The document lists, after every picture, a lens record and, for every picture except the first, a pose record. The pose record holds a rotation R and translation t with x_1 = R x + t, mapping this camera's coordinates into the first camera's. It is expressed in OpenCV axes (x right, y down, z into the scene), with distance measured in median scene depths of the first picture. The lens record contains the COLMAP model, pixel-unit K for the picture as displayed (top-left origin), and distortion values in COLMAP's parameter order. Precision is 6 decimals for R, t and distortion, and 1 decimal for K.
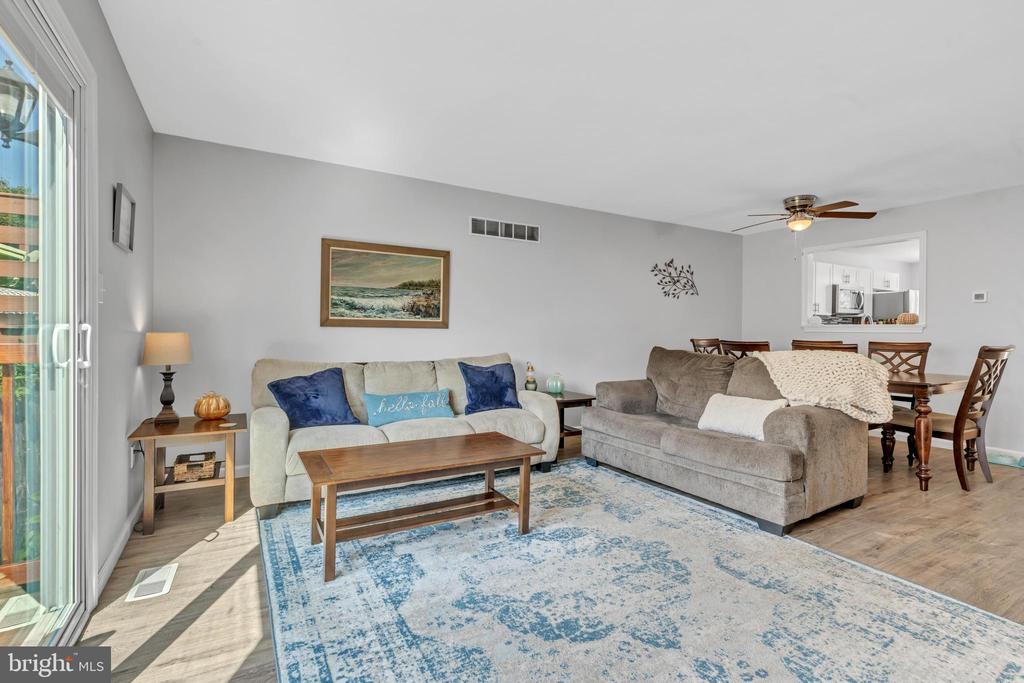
lens RADIAL K [[476.9, 0, 512.4], [0, 476.9, 332.5], [0, 0, 1]] dist [-0.000891, -0.000107]
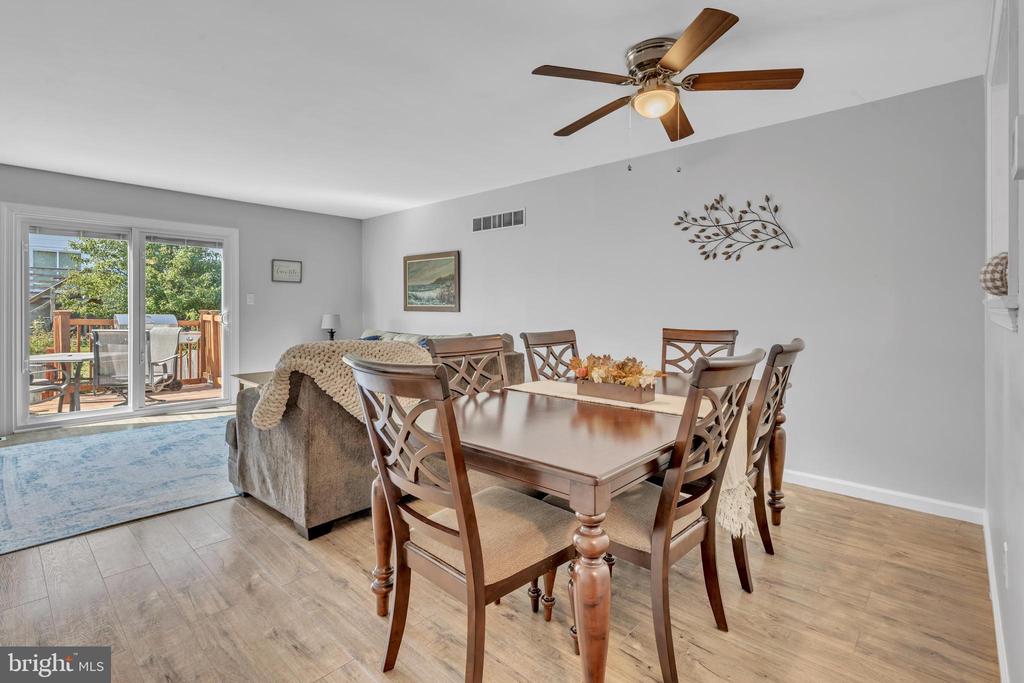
lens RADIAL K [[476.9, 0, 520.3], [0, 476.9, 313.4], [0, 0, 1]] dist [-0.000891, -0.000107]
pose [[0.302738, 0.003855, -0.953066, 1.022136], [-0.002972, 0.999991, 0.003100, -0.008648], [0.953069, 0.001894, 0.302747, 0.710468]]
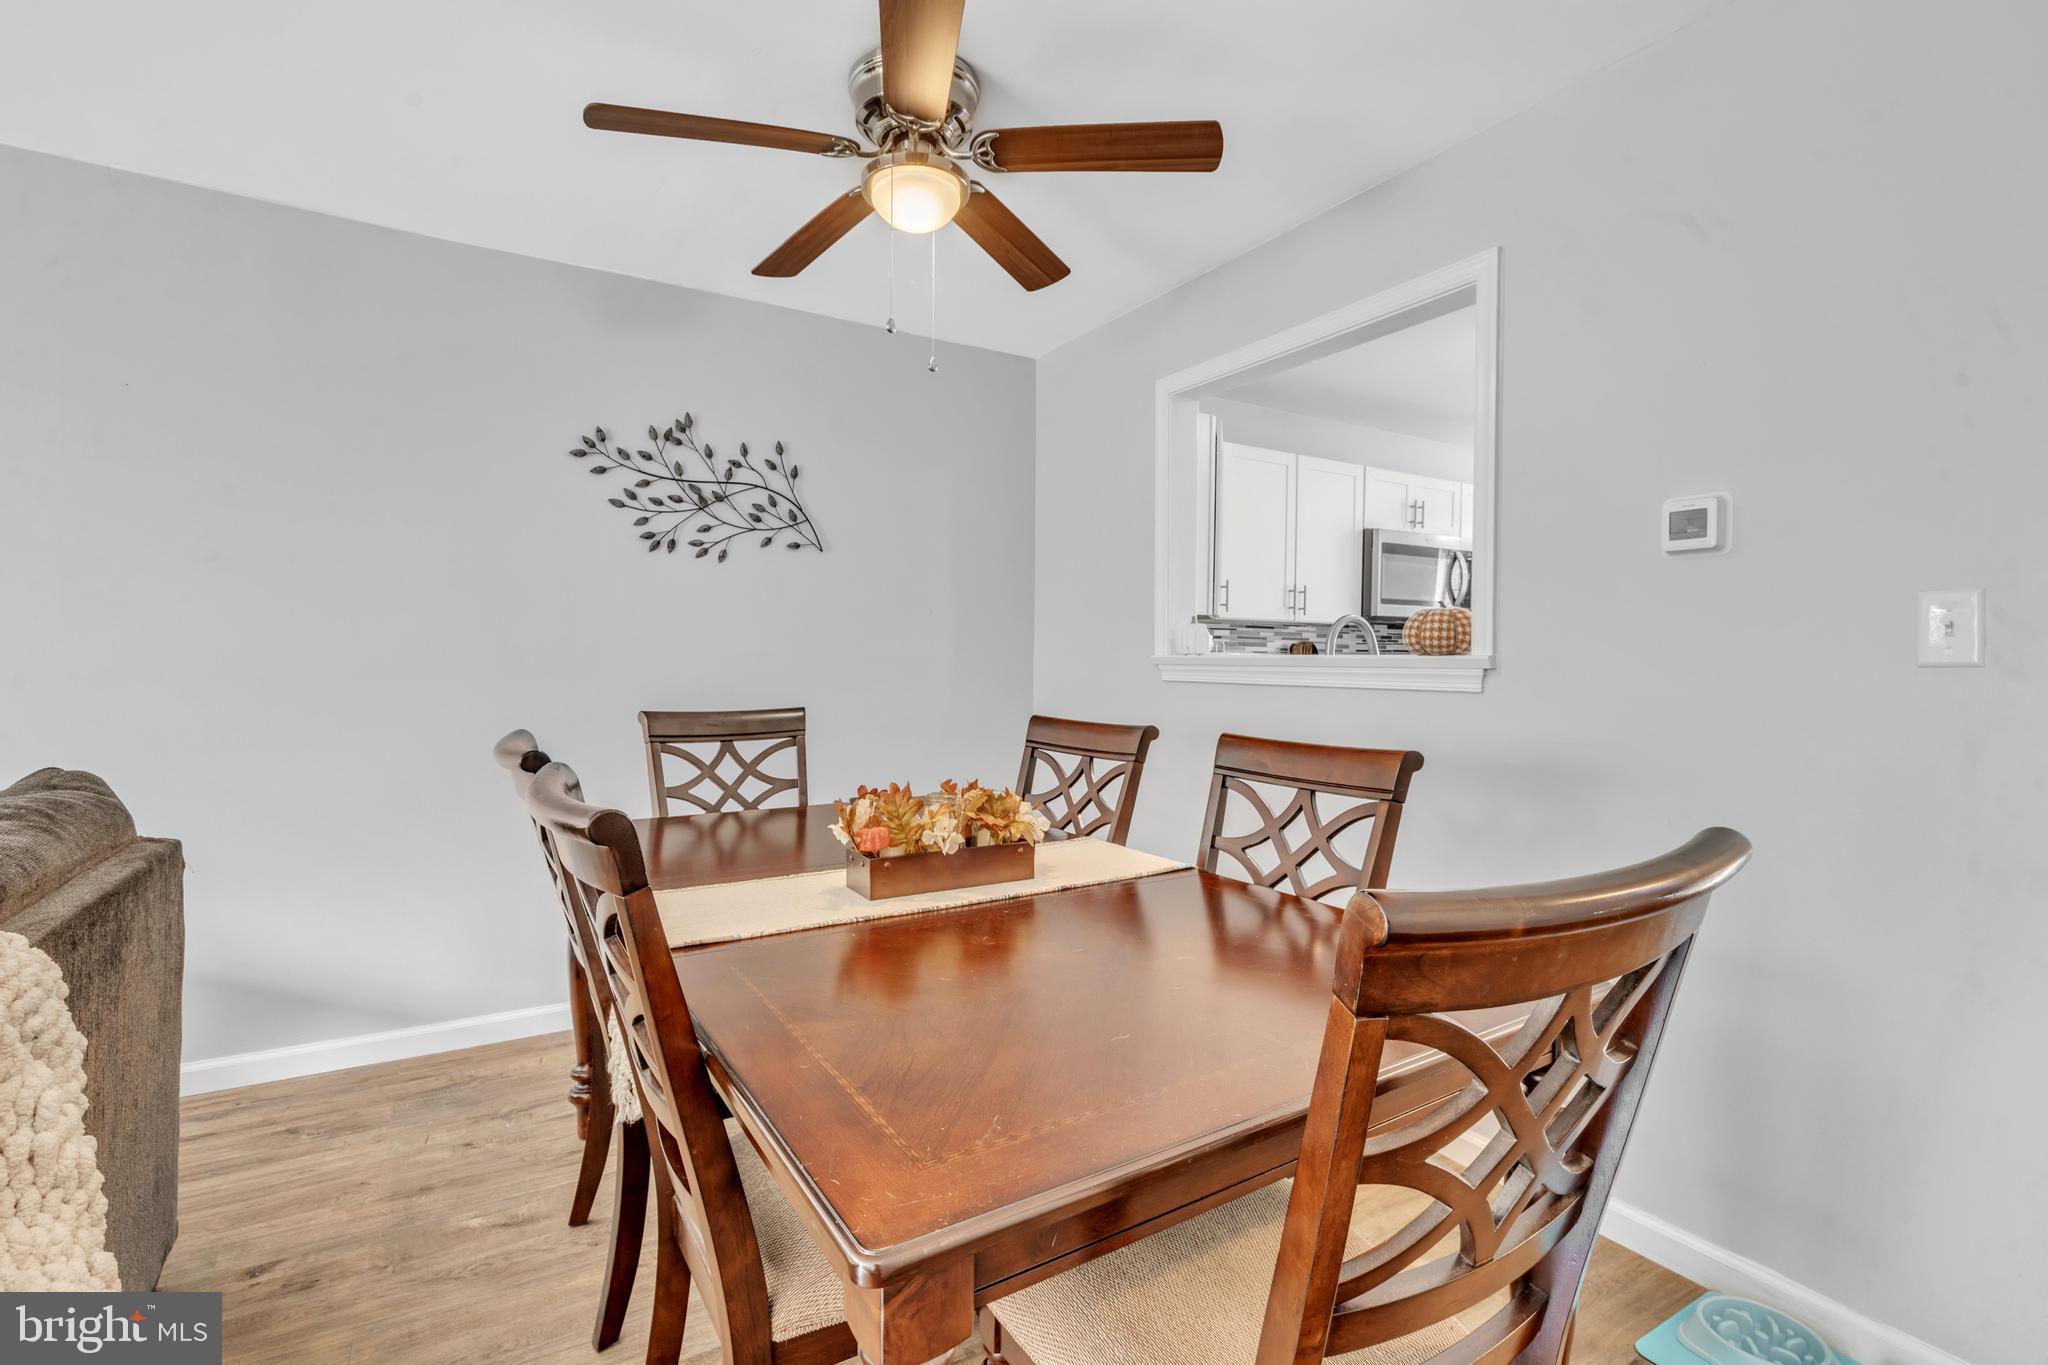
lens RADIAL K [[953.8, 0, 1018.6], [0, 953.8, 666.7], [0, 0, 1]] dist [-0.000891, -0.000107]
pose [[0.999564, 0.000441, 0.029516, 0.626018], [-0.000389, 0.999998, -0.001766, -0.011036], [-0.029517, 0.001753, 0.999563, 0.548963]]
